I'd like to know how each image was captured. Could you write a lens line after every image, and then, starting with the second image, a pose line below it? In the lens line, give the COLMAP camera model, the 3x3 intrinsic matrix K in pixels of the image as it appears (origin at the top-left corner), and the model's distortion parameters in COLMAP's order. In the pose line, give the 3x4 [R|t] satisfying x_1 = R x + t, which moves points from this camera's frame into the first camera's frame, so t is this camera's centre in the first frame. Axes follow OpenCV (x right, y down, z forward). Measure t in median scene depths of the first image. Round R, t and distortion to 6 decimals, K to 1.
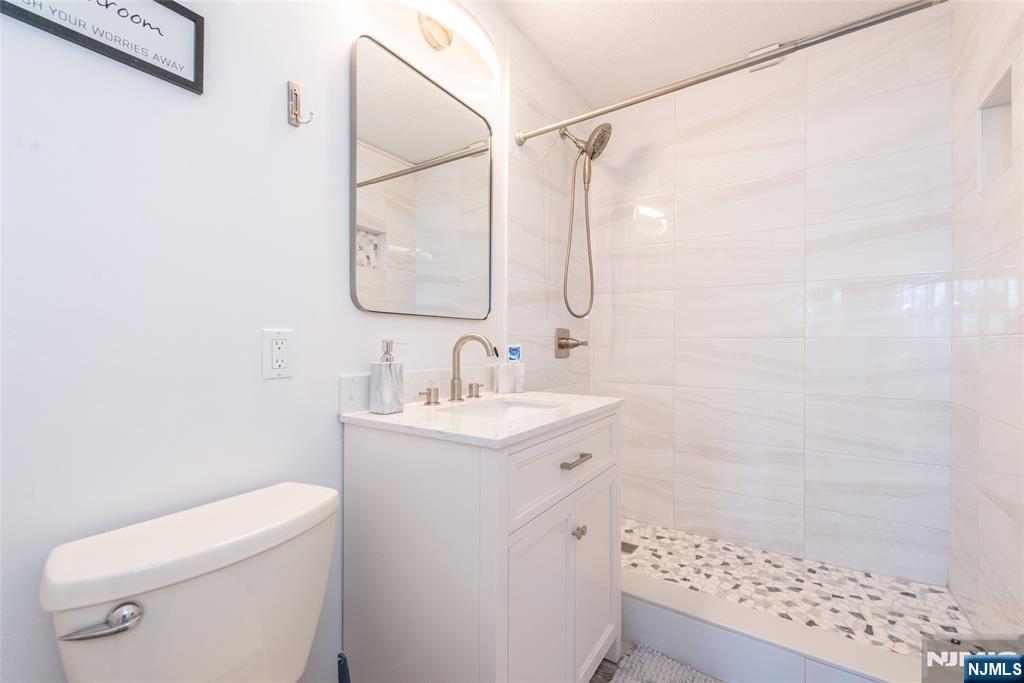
lens RADIAL K [[419.7, 0, 511.0], [0, 419.7, 340.1], [0, 0, 1]] dist [0.002972, 0.000154]
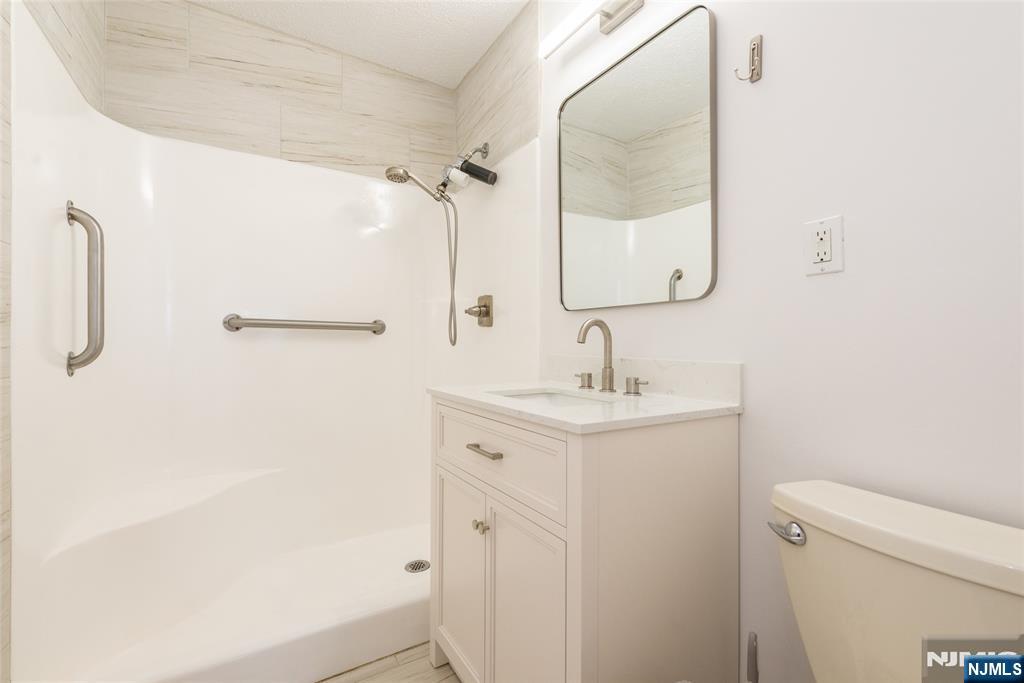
lens RADIAL K [[464.7, 0, 511.5], [0, 464.7, 341.0], [0, 0, 1]] dist [-0.000093, 0.000006]
pose [[-0.417183, 0.000993, -0.908822, 0.952831], [0.001535, 0.999999, 0.000388, 0.027941], [0.908821, -0.001233, -0.417184, 1.256469]]
